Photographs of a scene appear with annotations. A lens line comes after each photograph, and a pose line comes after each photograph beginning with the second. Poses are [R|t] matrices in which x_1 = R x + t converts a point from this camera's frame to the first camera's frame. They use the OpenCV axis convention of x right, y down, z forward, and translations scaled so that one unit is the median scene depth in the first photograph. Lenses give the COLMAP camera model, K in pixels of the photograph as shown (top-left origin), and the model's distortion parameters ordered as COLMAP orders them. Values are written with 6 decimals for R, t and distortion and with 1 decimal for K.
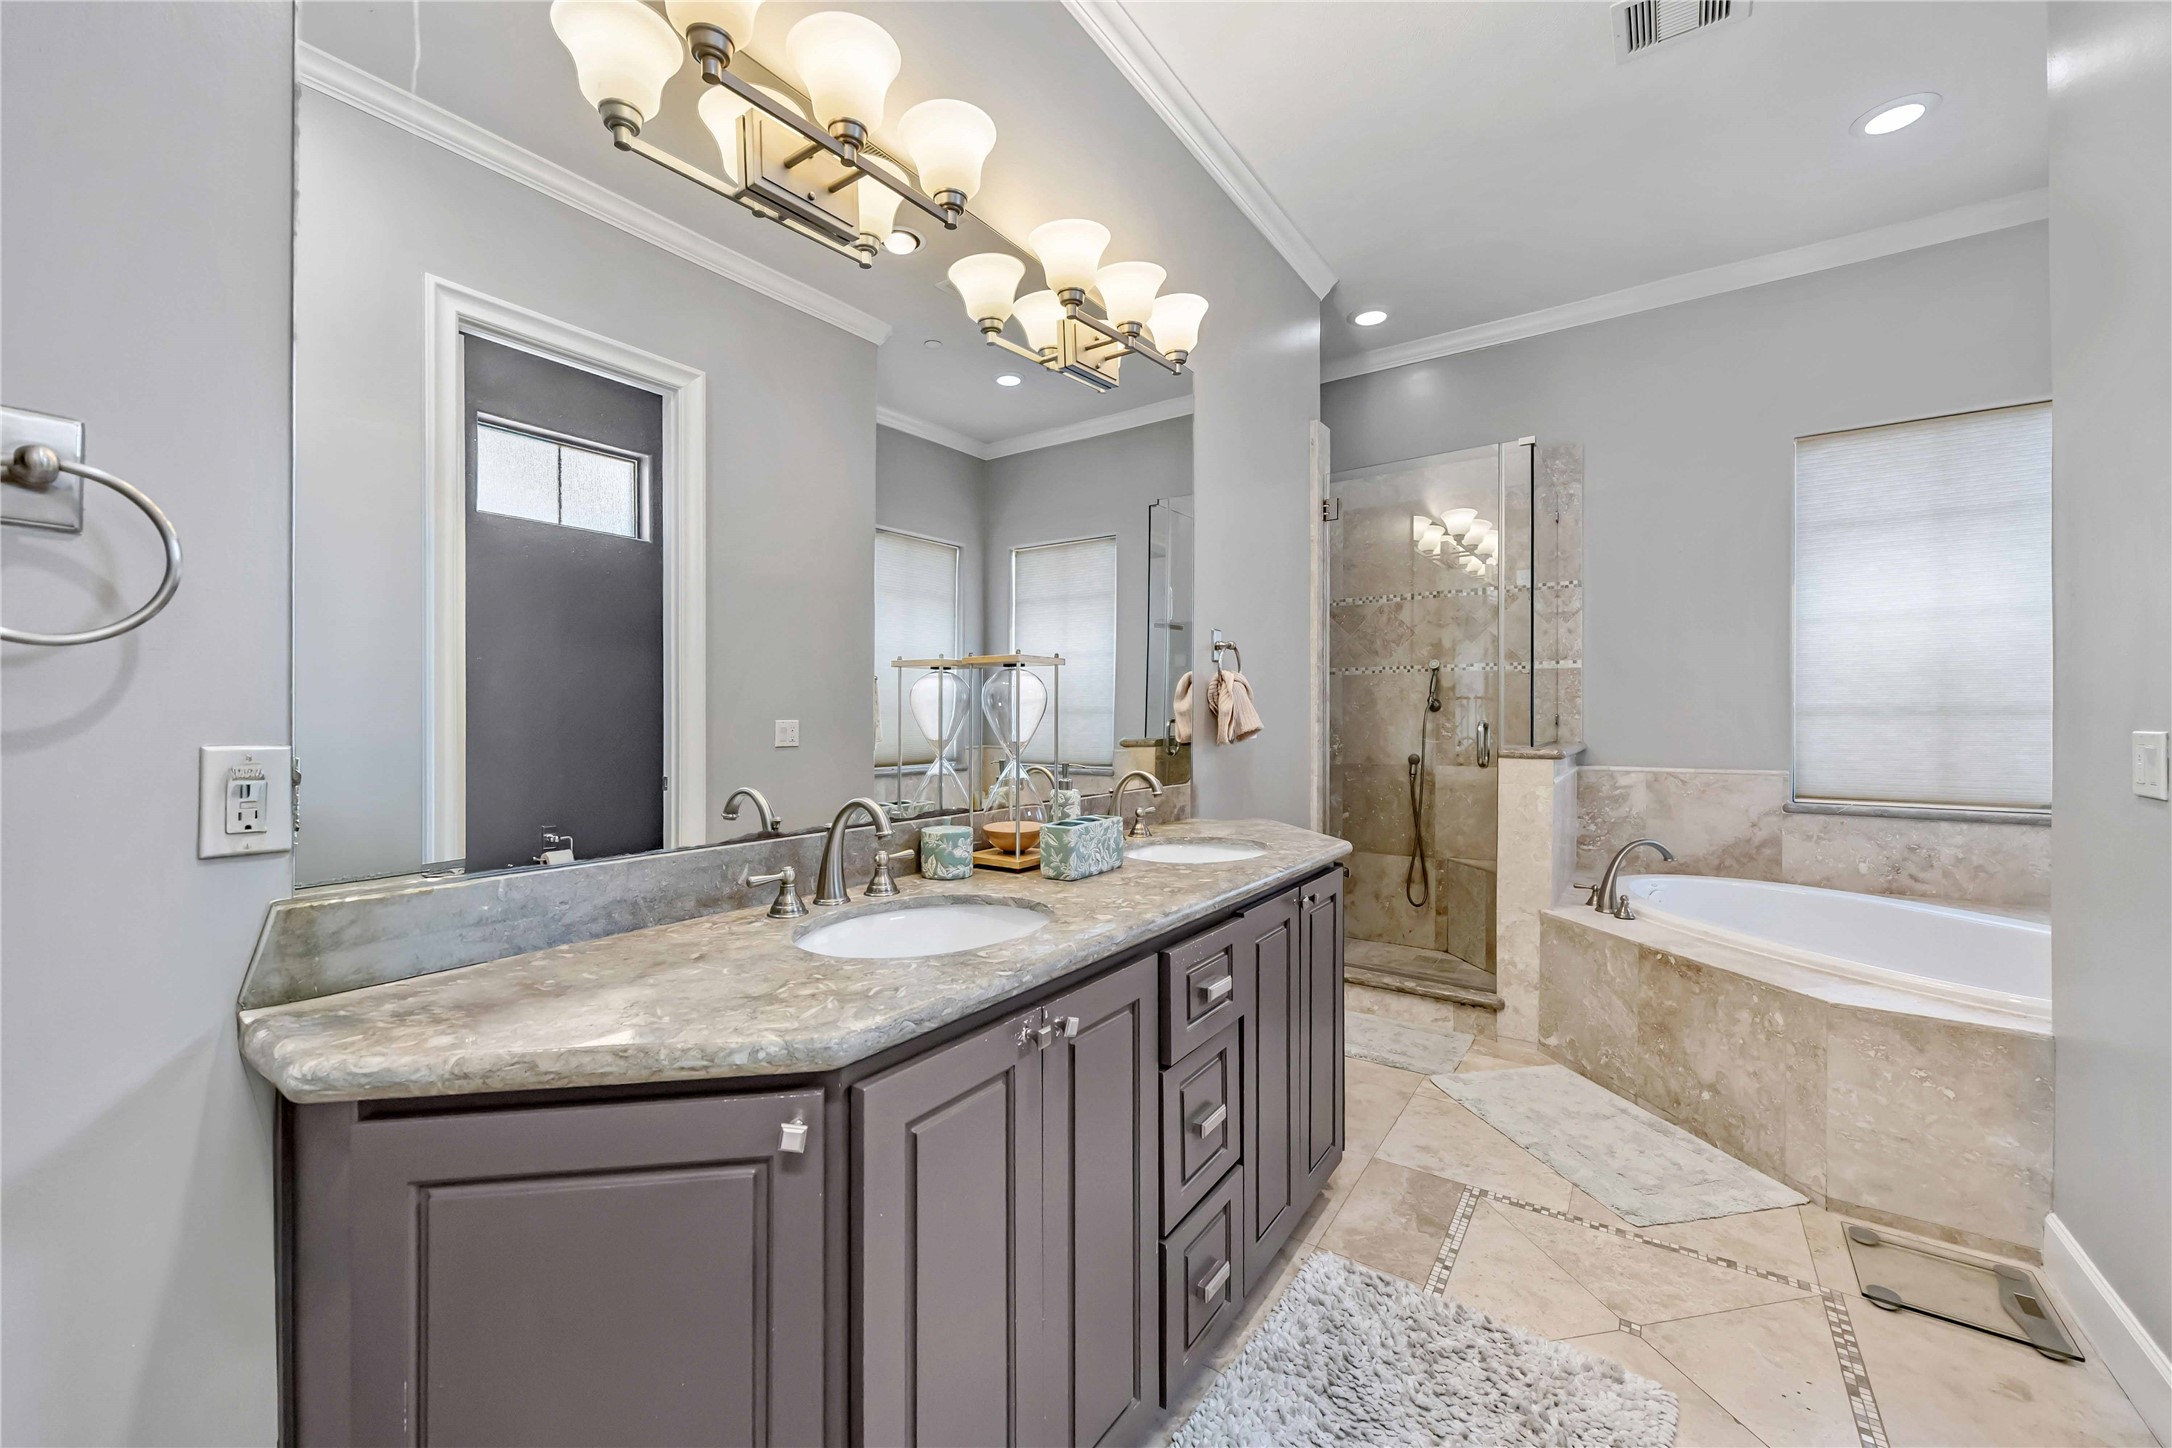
lens RADIAL K [[835.2, 0, 1088.2], [0, 835.2, 722.8], [0, 0, 1]] dist [-0.001554, 0.000212]
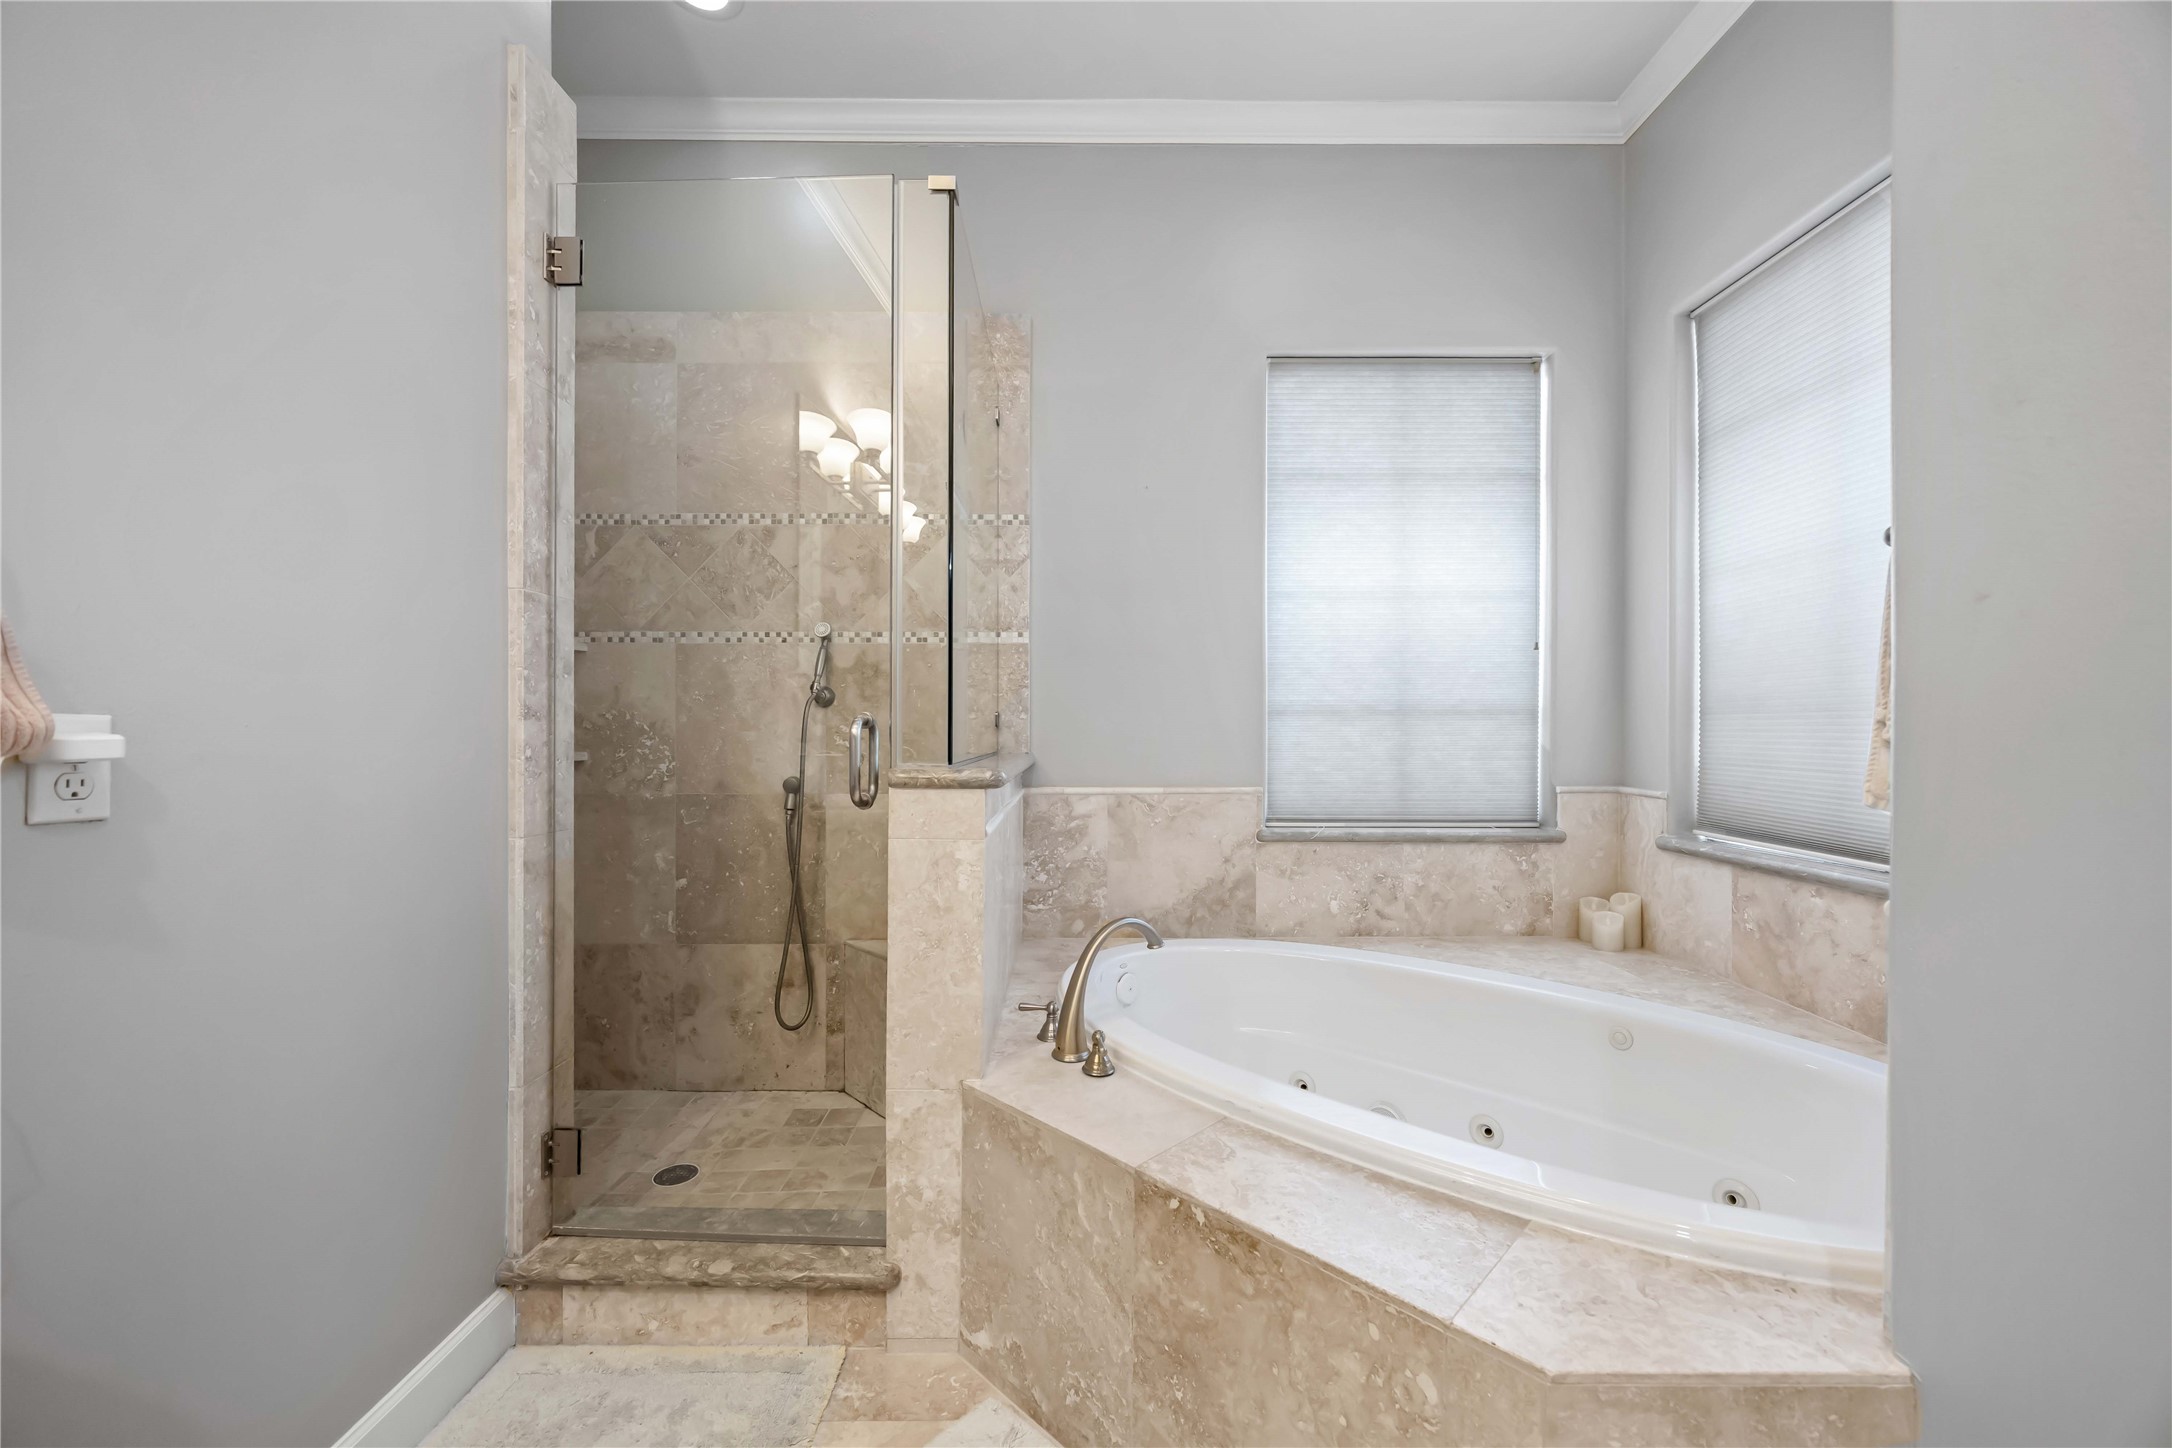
lens RADIAL K [[835.2, 0, 1088.2], [0, 835.2, 722.8], [0, 0, 1]] dist [-0.001554, 0.000212]
pose [[0.820545, 0.006617, 0.571543, 0.281212], [0.001326, 0.999908, -0.013481, 0.008886], [-0.571580, 0.011819, 0.820461, 0.481928]]
